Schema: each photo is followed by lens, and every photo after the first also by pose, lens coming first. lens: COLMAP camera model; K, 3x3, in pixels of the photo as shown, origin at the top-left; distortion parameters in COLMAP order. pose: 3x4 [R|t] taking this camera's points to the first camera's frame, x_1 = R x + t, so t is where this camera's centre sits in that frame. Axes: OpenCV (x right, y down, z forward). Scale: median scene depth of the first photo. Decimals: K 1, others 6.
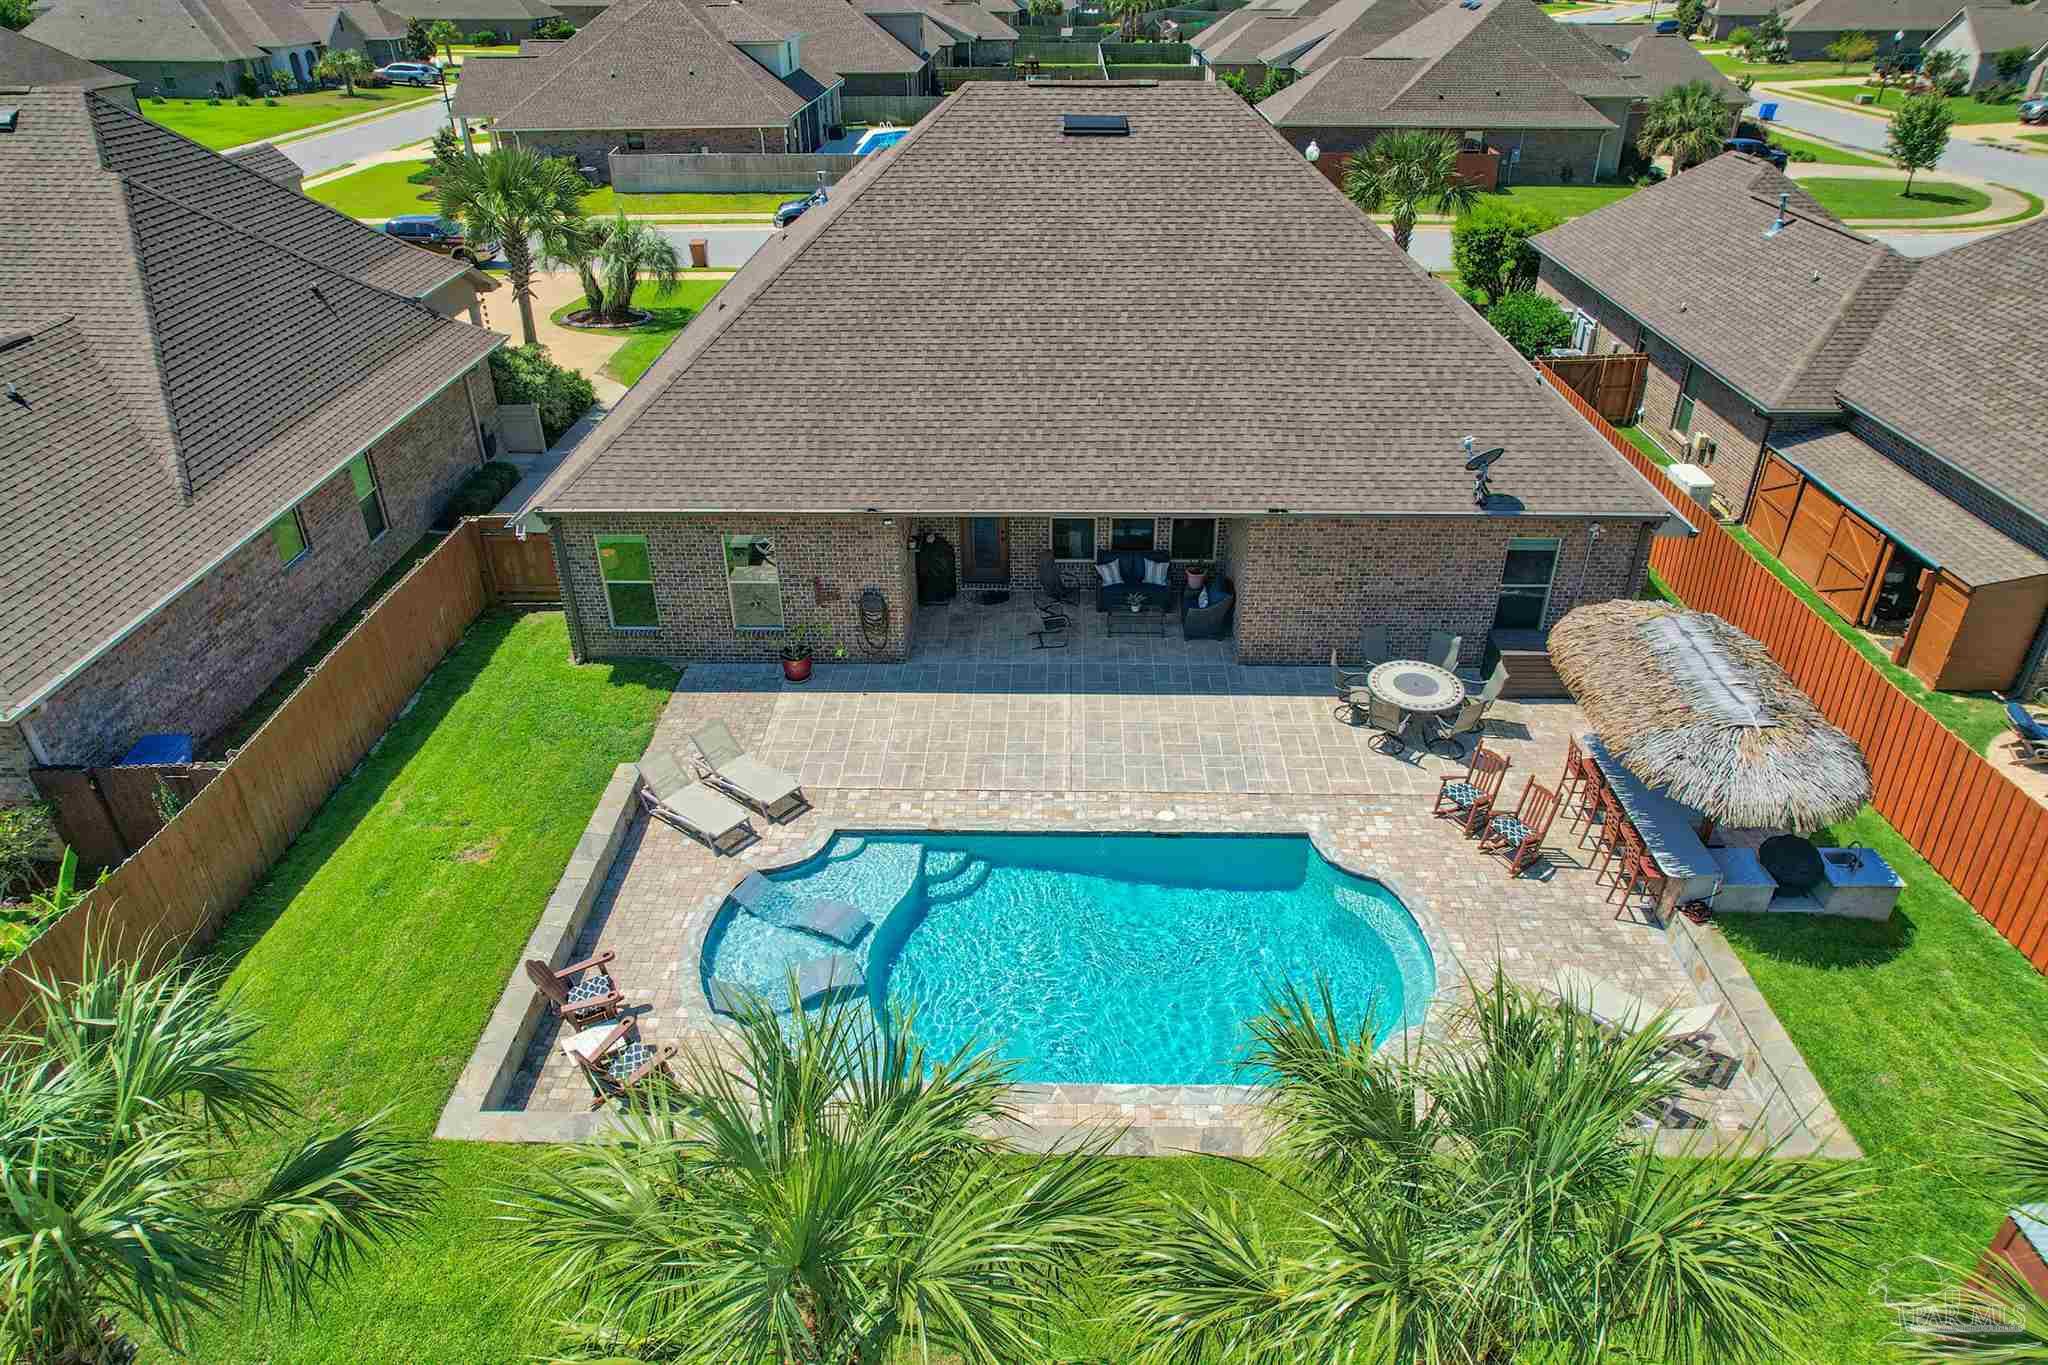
lens RADIAL K [[1327.7, 0, 1030.4], [0, 1327.7, 673.0], [0, 0, 1]] dist [-0.098288, 0.092173]
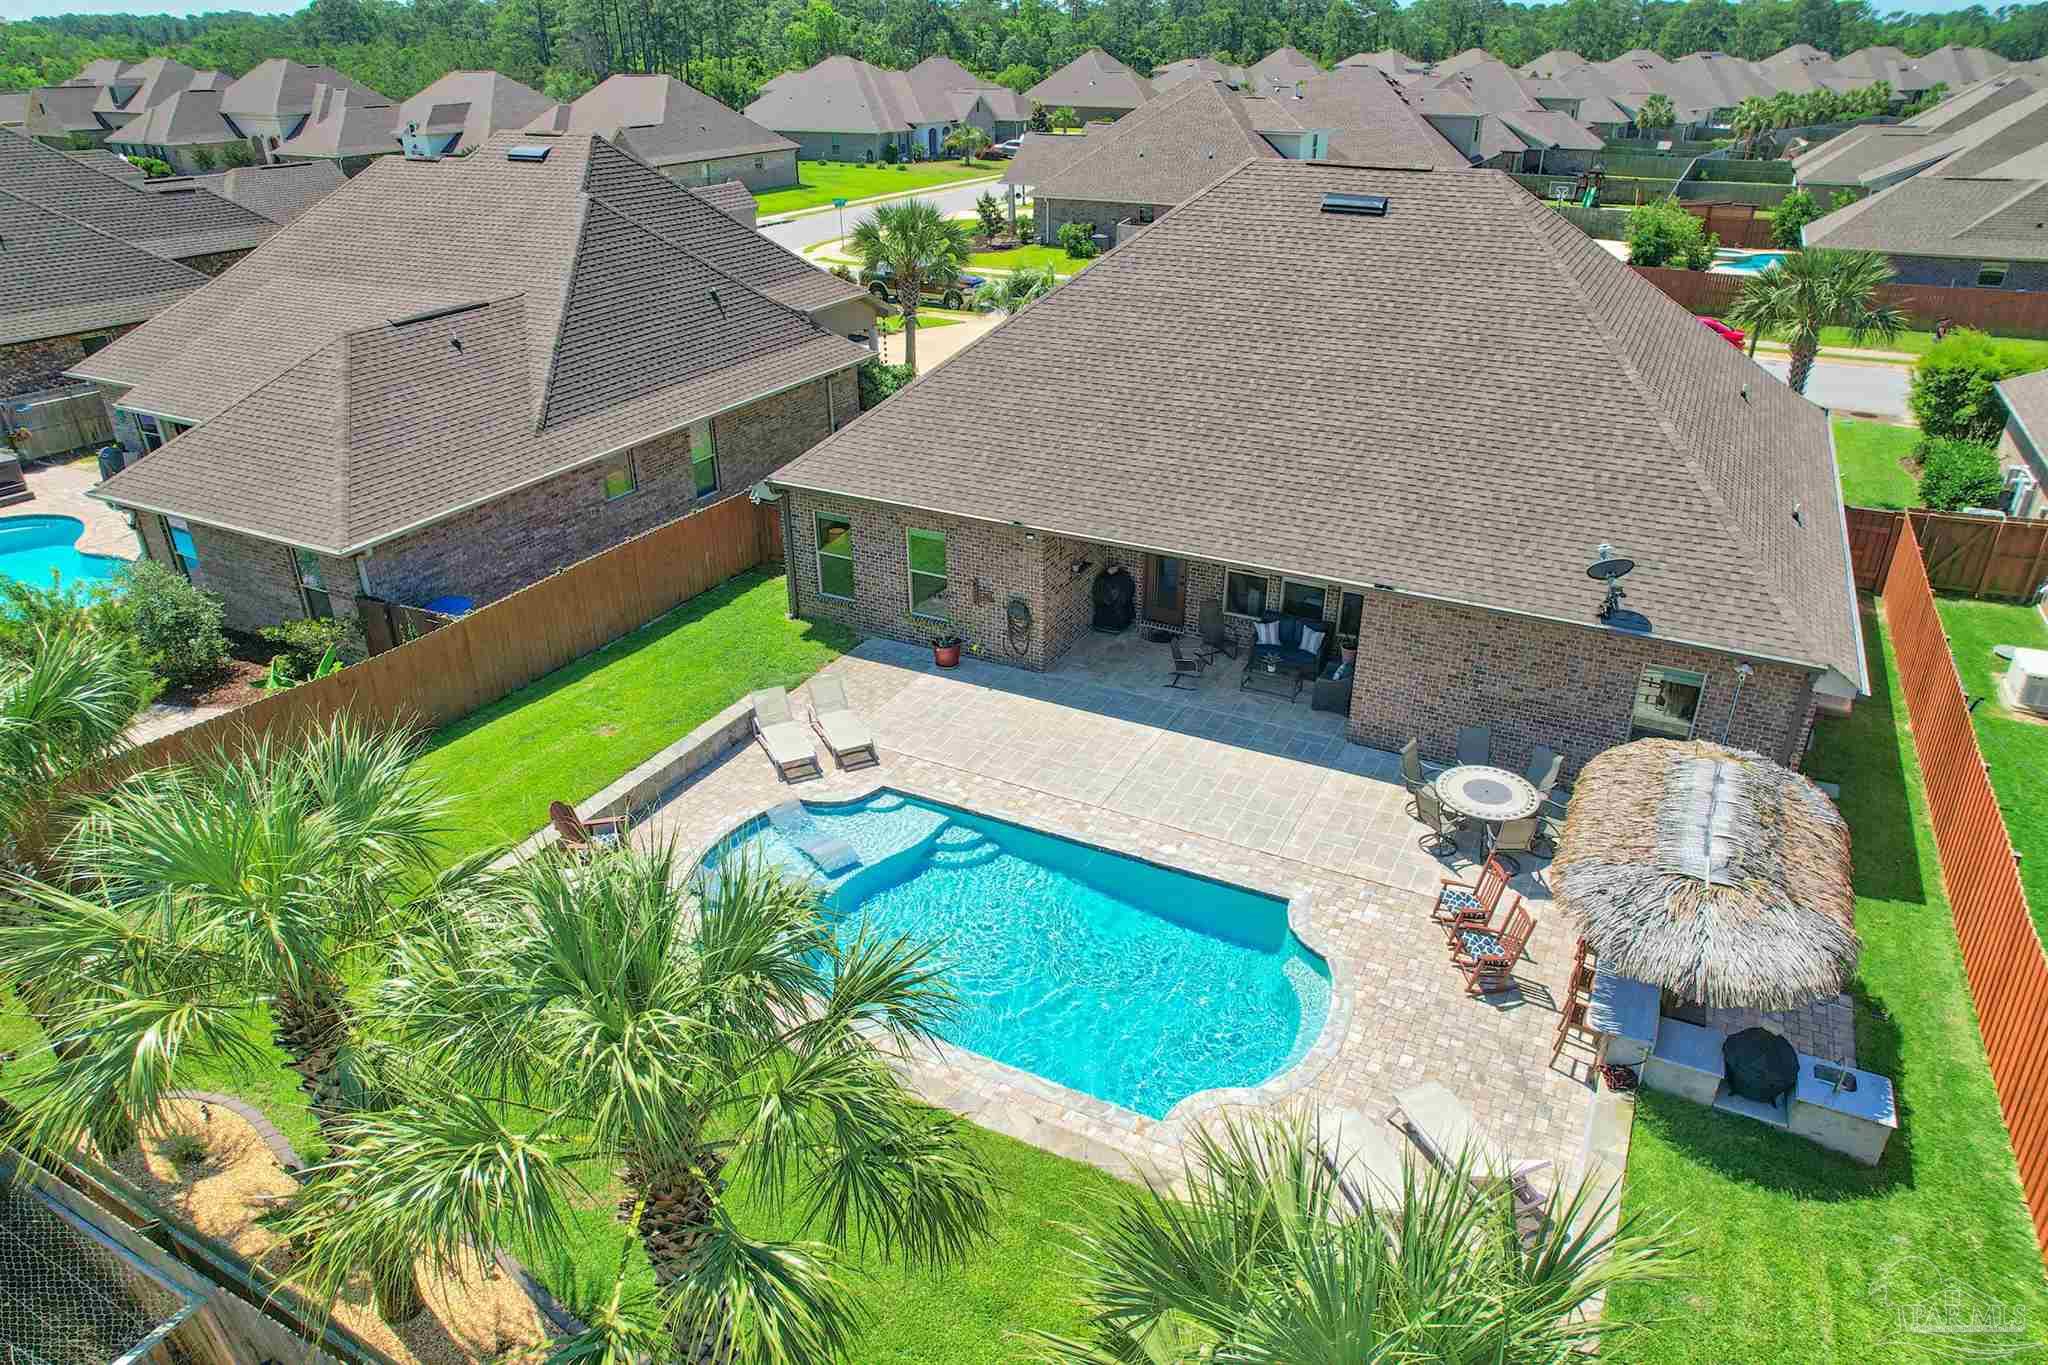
lens RADIAL K [[1327.7, 0, 1030.4], [0, 1327.7, 673.0], [0, 0, 1]] dist [-0.098288, 0.092173]
pose [[0.896689, 0.197422, -0.396198, 0.341180], [-0.223417, 0.974517, -0.020050, 0.017297], [0.382143, 0.106496, 0.917946, 0.005833]]
